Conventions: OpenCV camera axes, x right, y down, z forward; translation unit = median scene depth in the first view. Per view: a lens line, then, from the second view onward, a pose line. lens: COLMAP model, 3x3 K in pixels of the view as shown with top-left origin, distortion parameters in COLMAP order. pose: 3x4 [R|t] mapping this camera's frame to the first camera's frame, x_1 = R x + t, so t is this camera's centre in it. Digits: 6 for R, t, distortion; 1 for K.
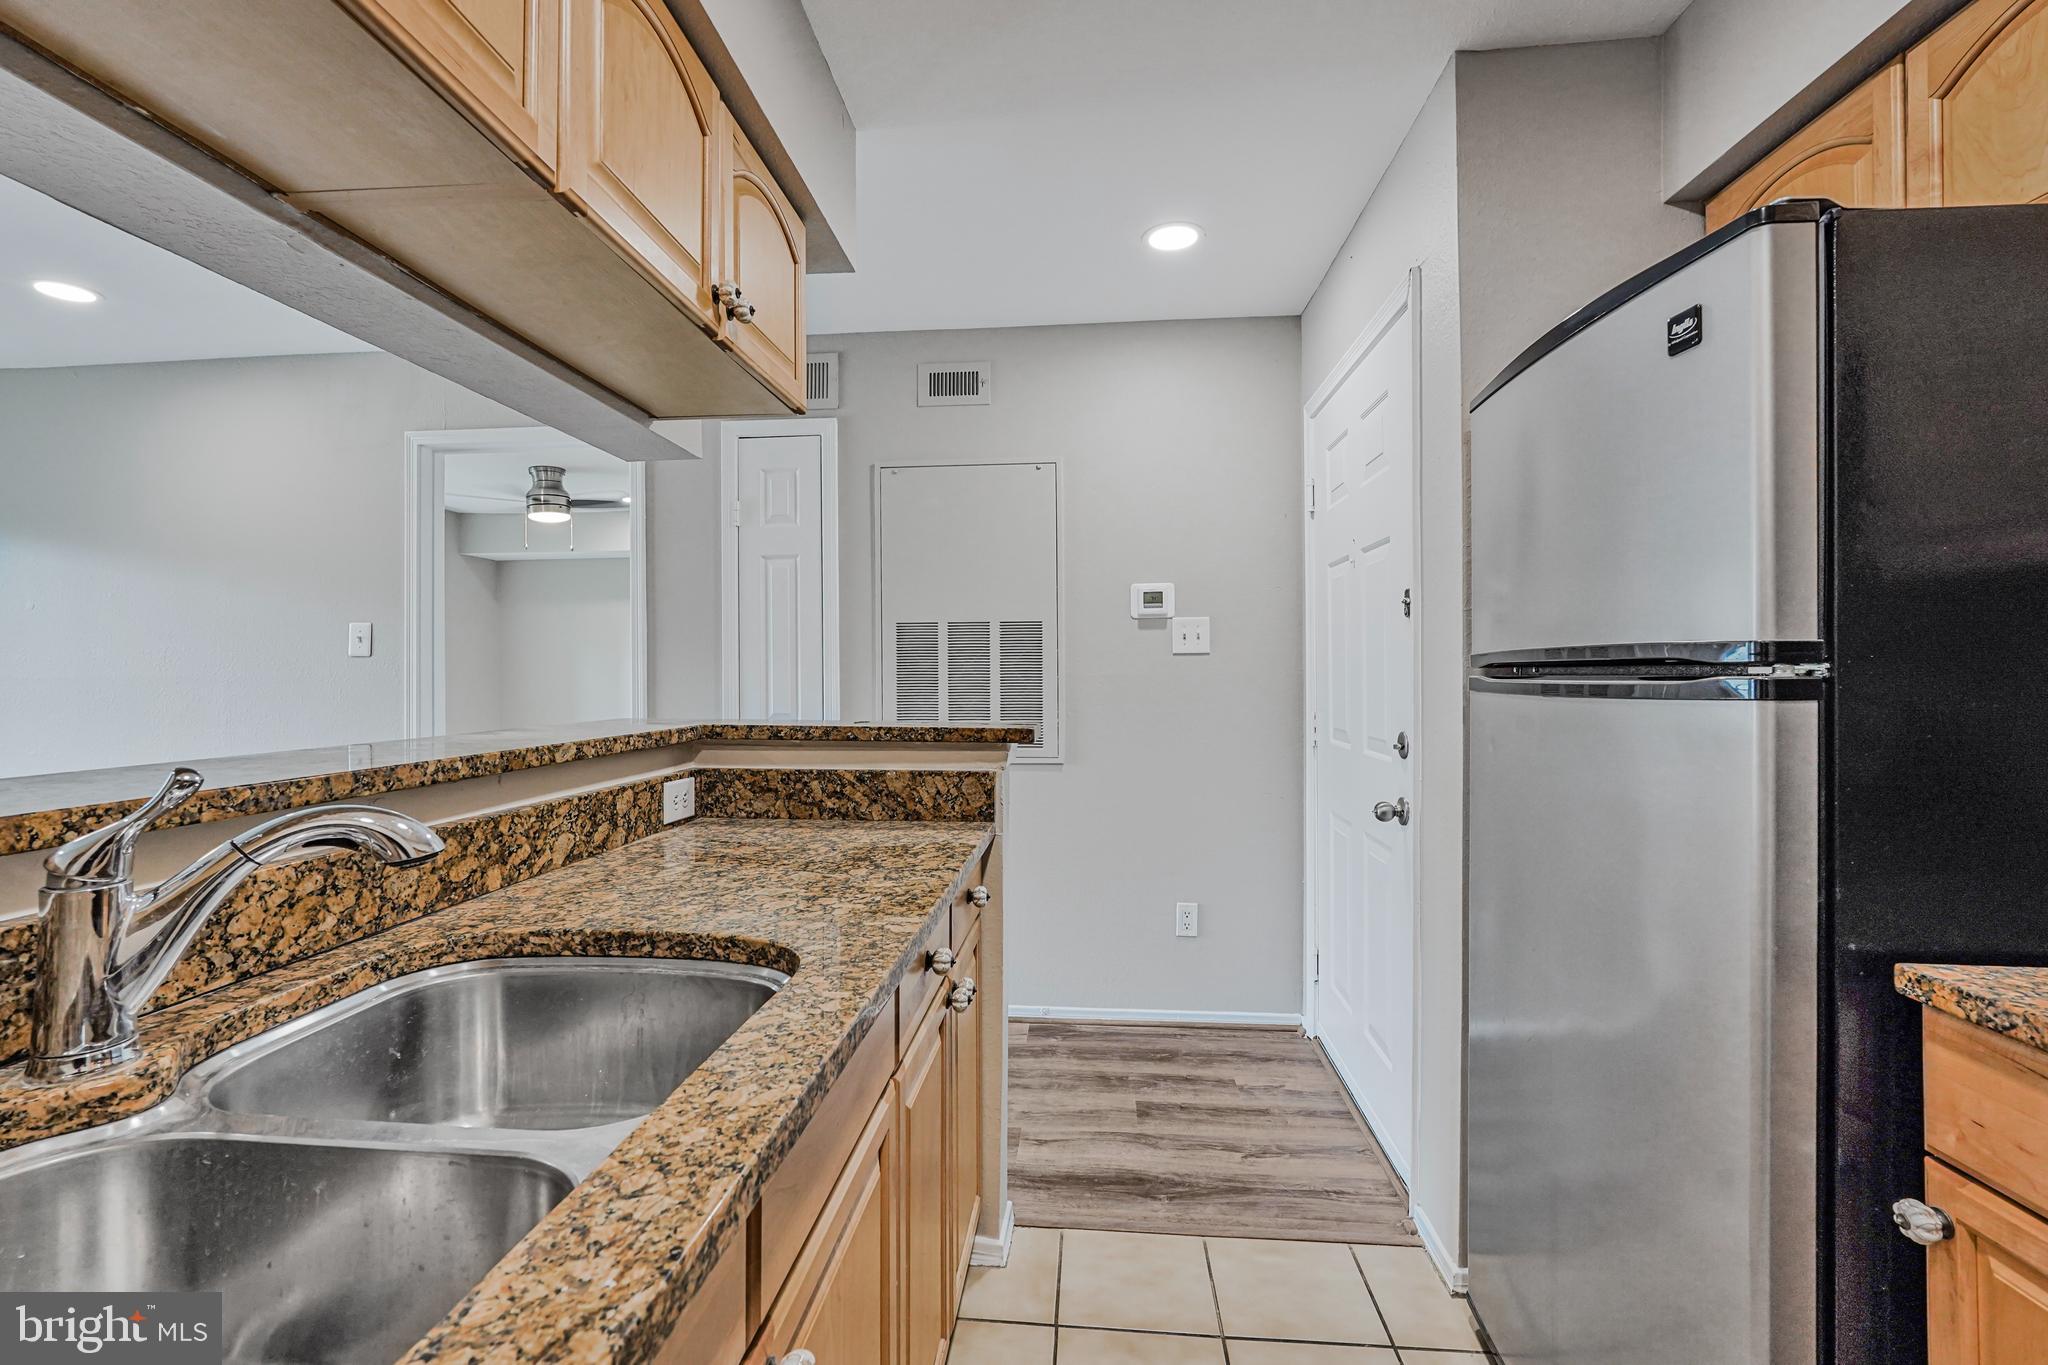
lens RADIAL K [[904.5, 0, 1011.9], [0, 904.5, 664.2], [0, 0, 1]] dist [-0.022238, 0.000617]
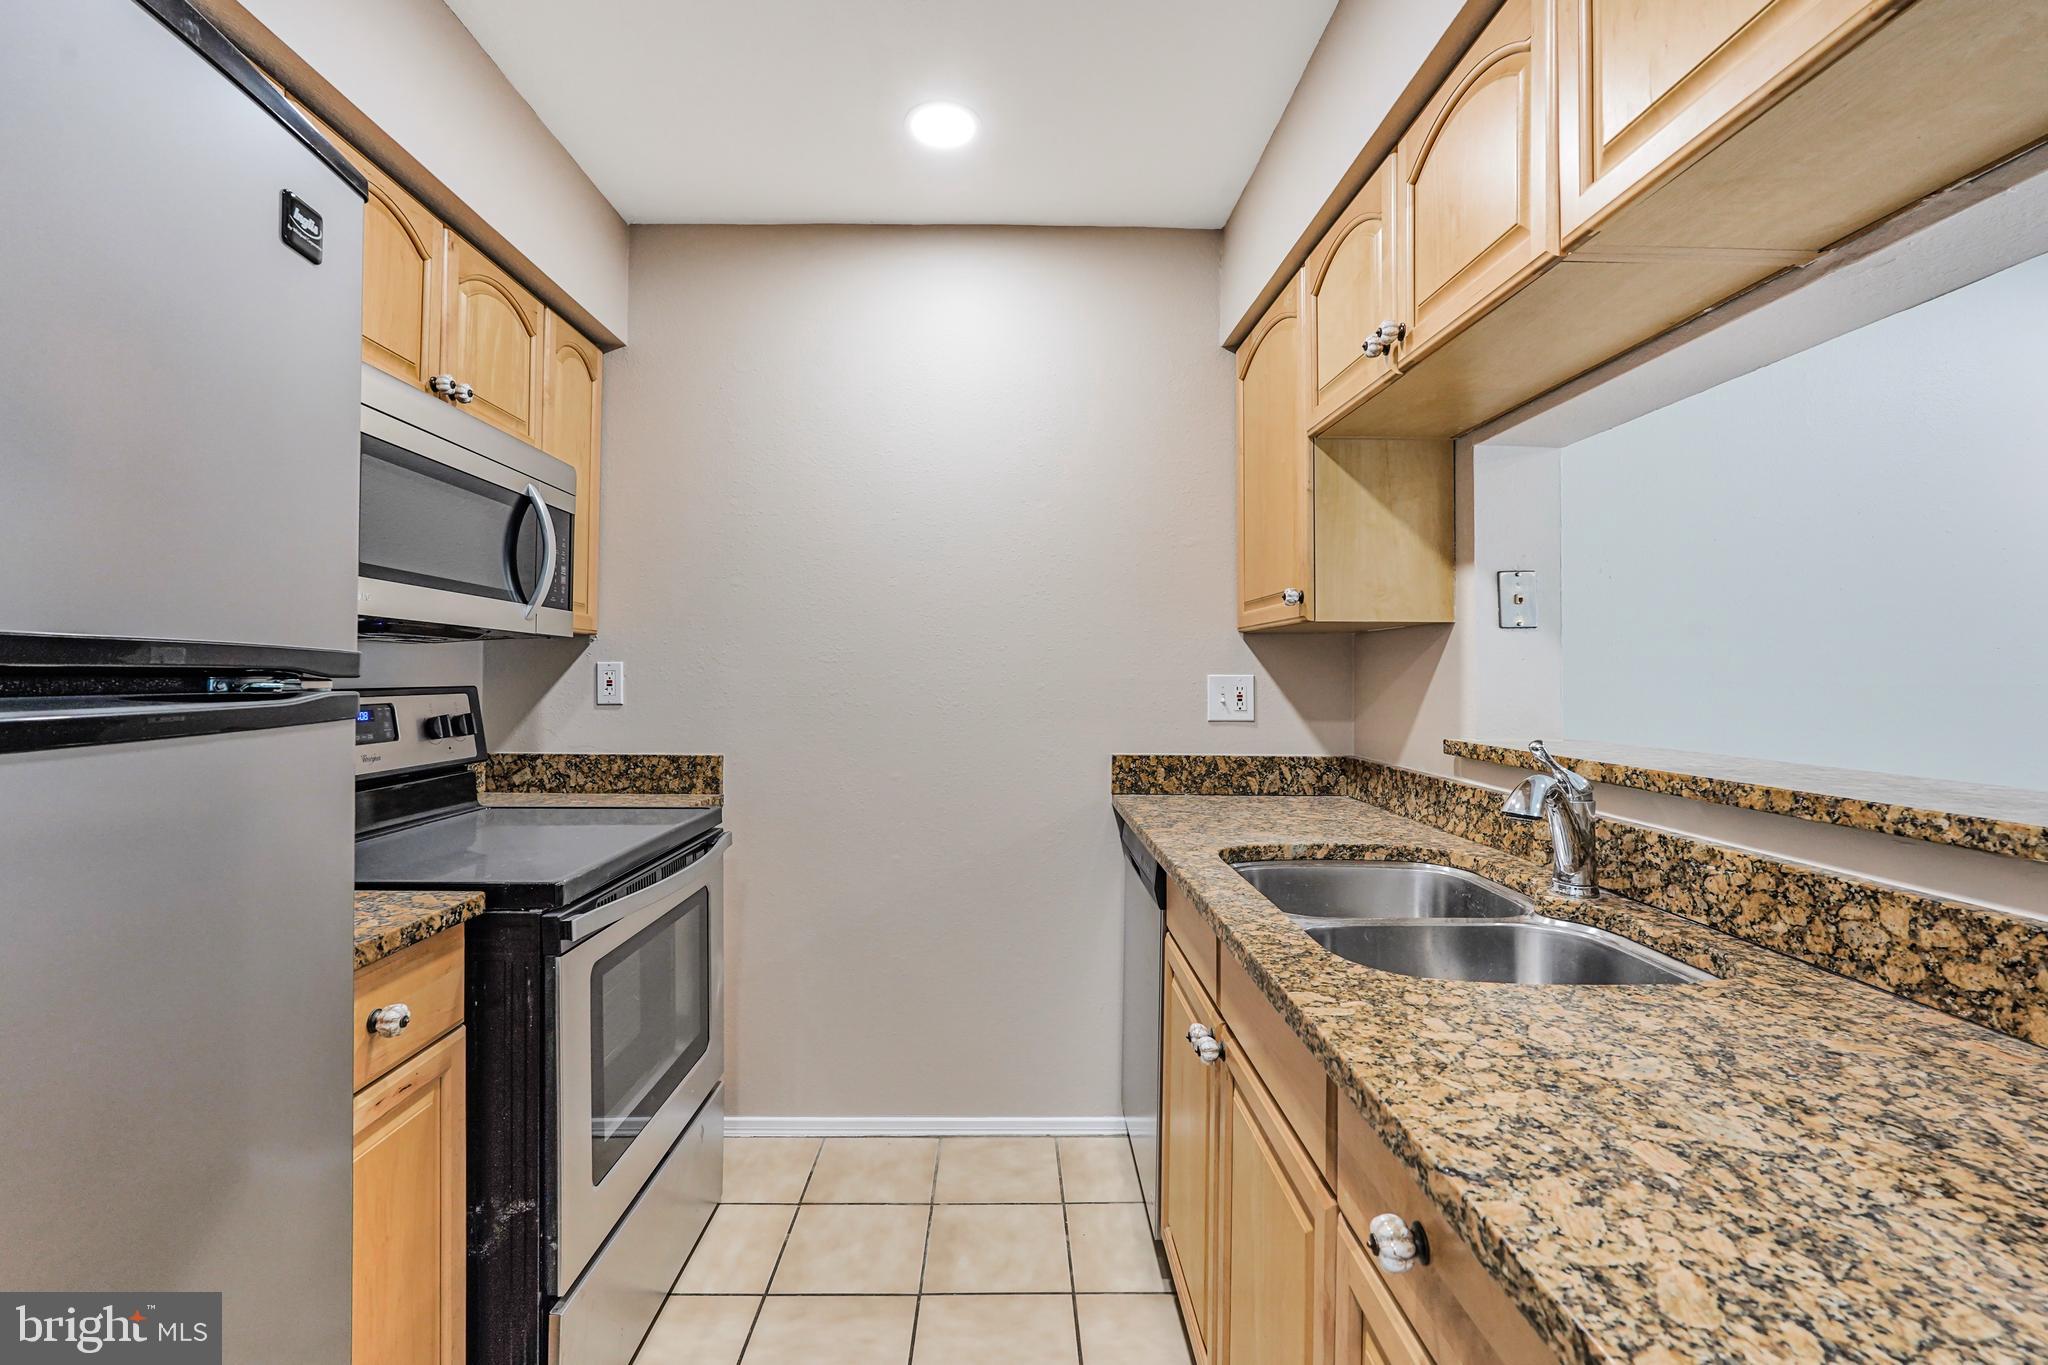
lens RADIAL K [[904.5, 0, 1011.9], [0, 904.5, 664.2], [0, 0, 1]] dist [-0.022238, 0.000617]
pose [[-0.994957, -0.008106, -0.099976, 0.250603], [-0.005879, 0.999728, -0.022549, 0.002901], [0.100131, -0.021848, -0.994734, 1.889841]]
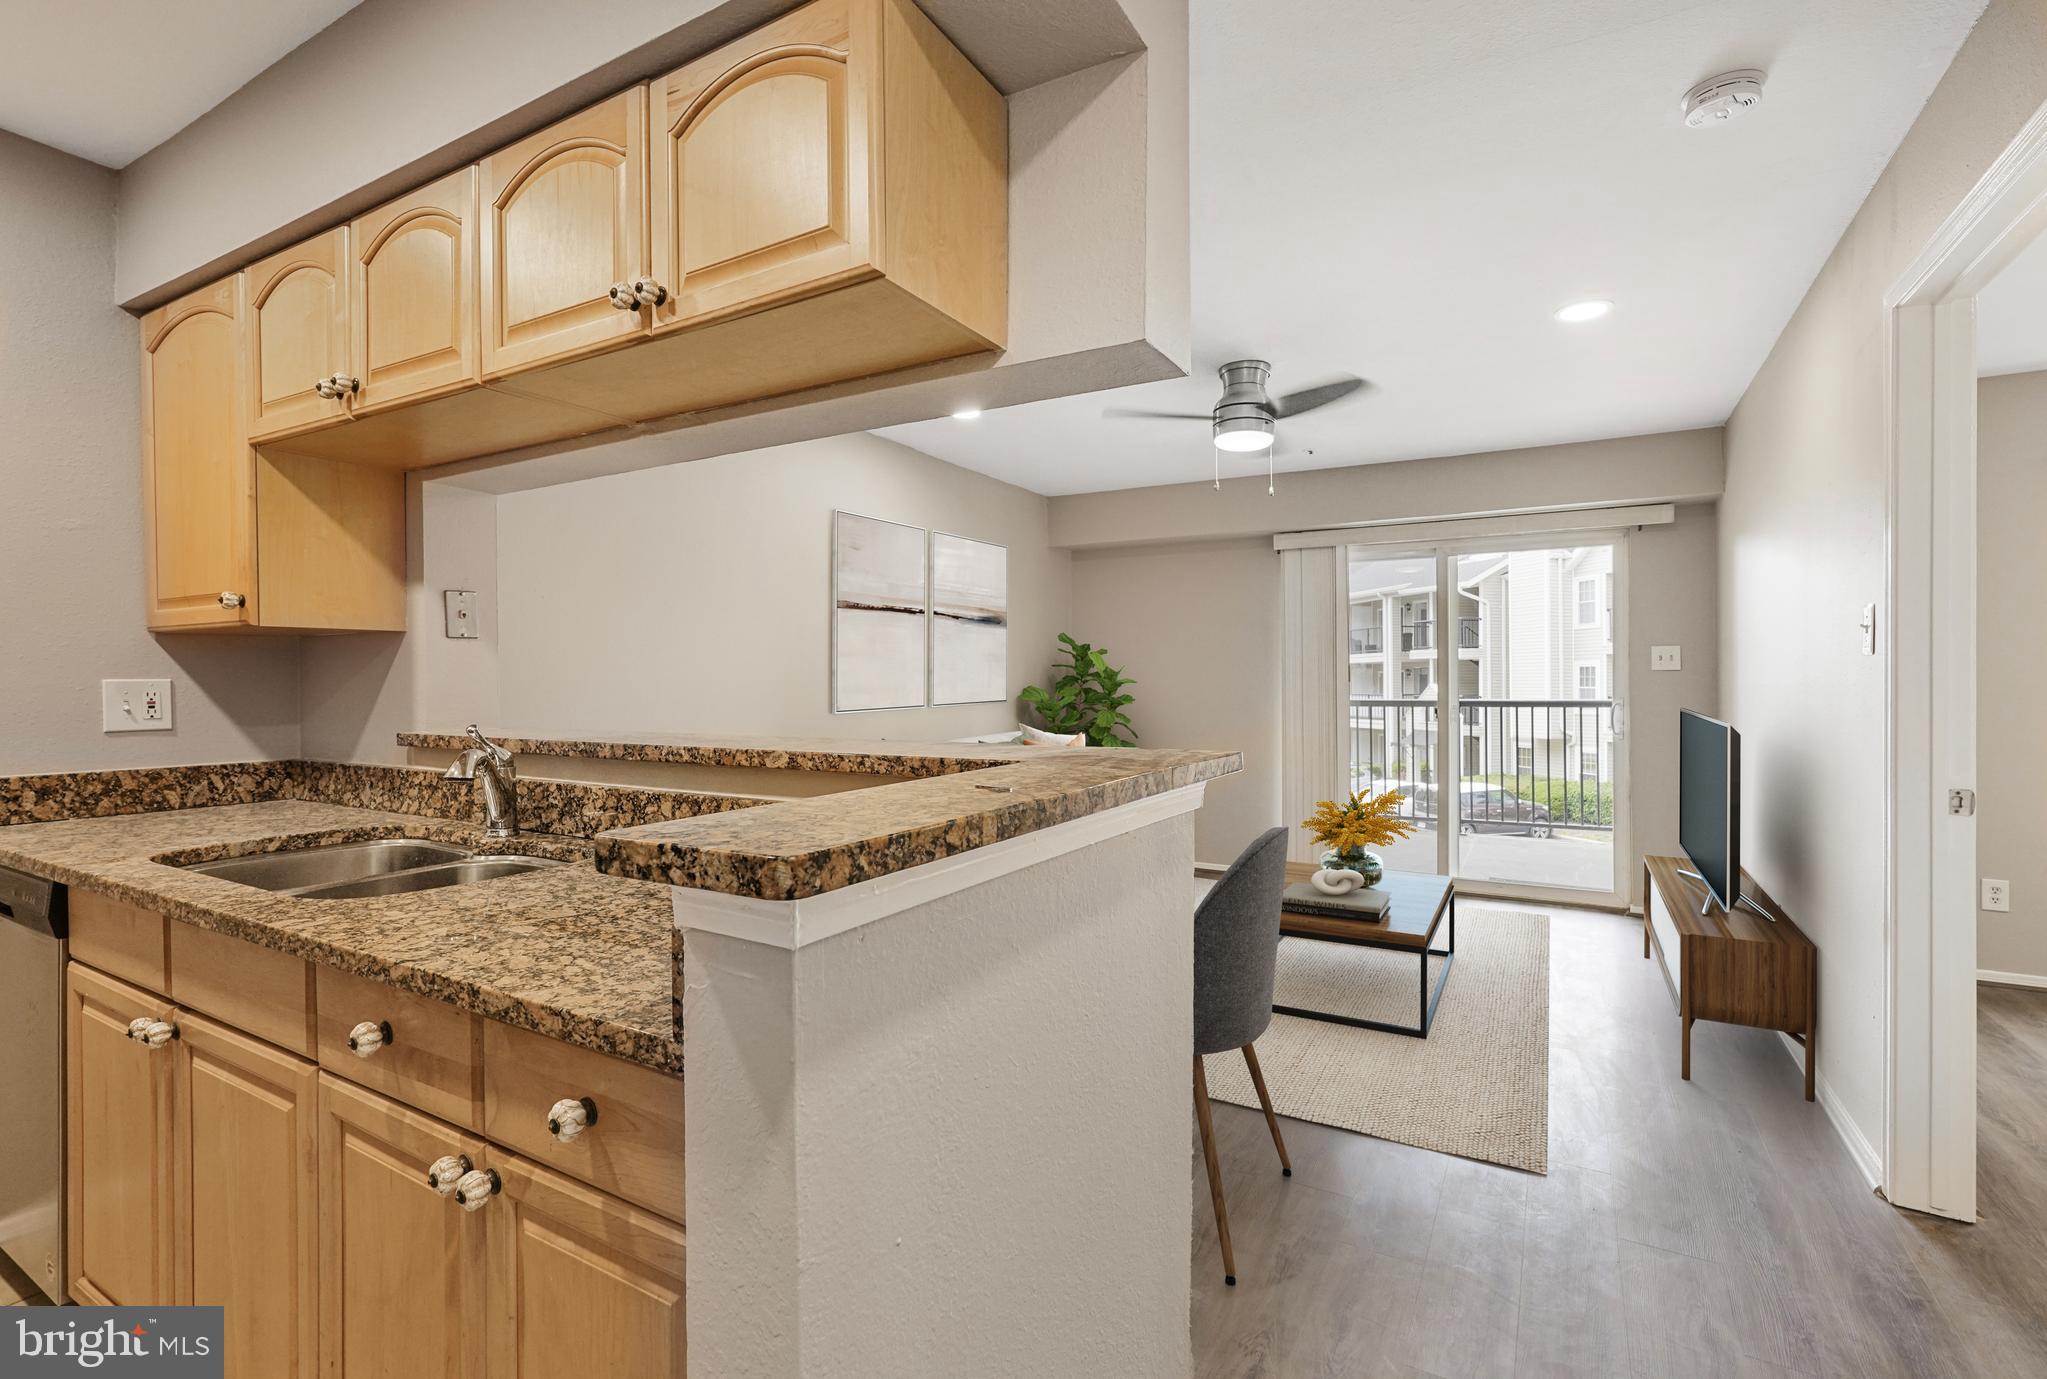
lens RADIAL K [[939.3, 0, 1007.4], [0, 939.3, 683.3], [0, 0, 1]] dist [-0.017528, 0.015416]
pose [[-0.430703, 0.008180, -0.902457, 0.551400], [0.015675, 0.999876, 0.001582, 0.012008], [0.902358, -0.013465, -0.430777, 2.388153]]
